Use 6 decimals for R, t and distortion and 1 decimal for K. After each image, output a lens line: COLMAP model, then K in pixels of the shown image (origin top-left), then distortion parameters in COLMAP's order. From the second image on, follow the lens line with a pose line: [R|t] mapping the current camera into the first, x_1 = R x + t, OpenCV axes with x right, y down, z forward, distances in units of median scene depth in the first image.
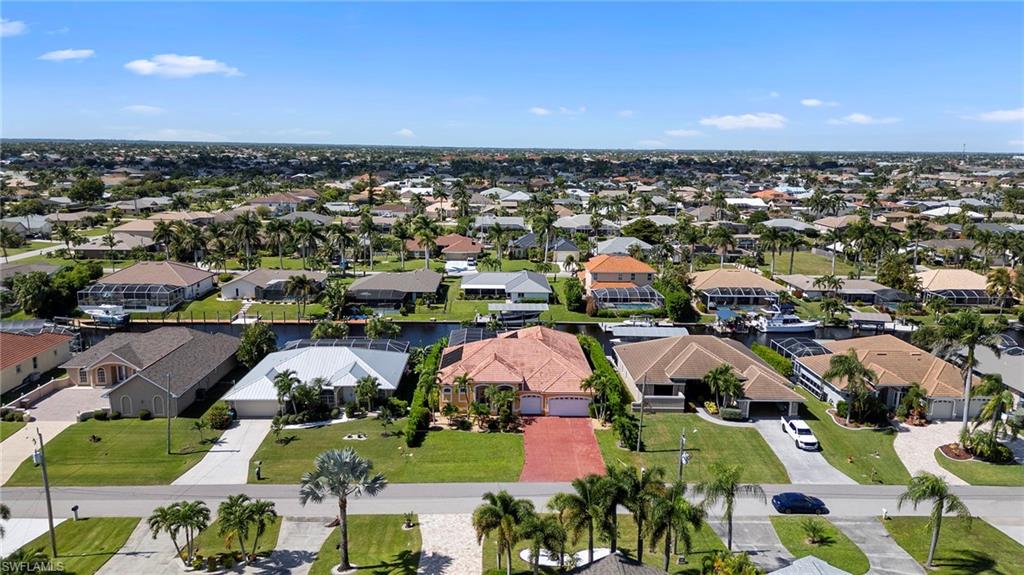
lens RADIAL K [[729.1, 0, 508.0], [0, 729.1, 292.3], [0, 0, 1]] dist [0.035684, -0.006030]
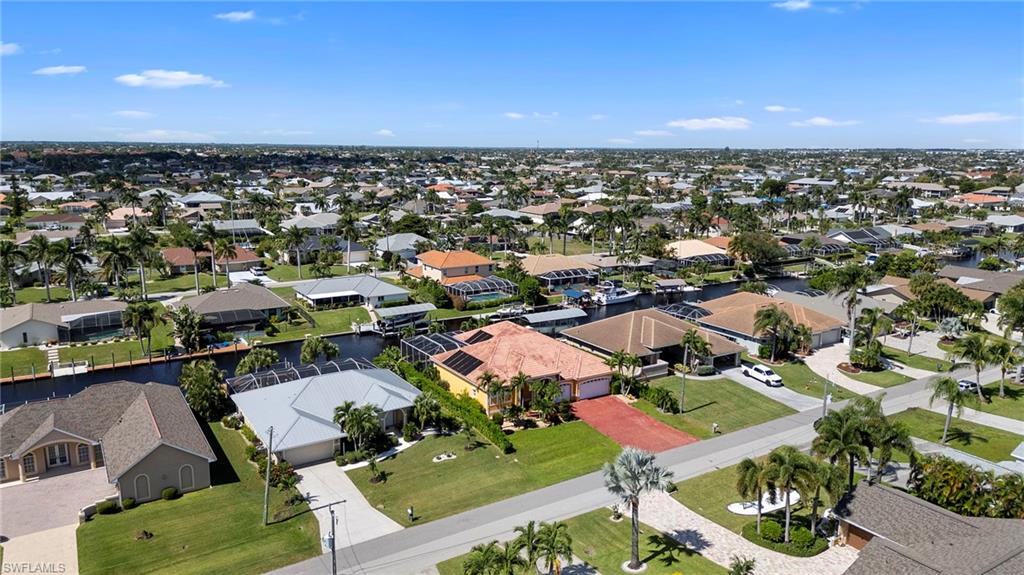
lens RADIAL K [[729.1, 0, 508.2], [0, 729.1, 286.2], [0, 0, 1]] dist [0.035684, -0.006030]
pose [[0.860508, -0.106668, 0.498145, -0.549012], [0.107933, 0.993809, 0.026360, -0.034482], [-0.497872, 0.031083, 0.866693, 0.130864]]
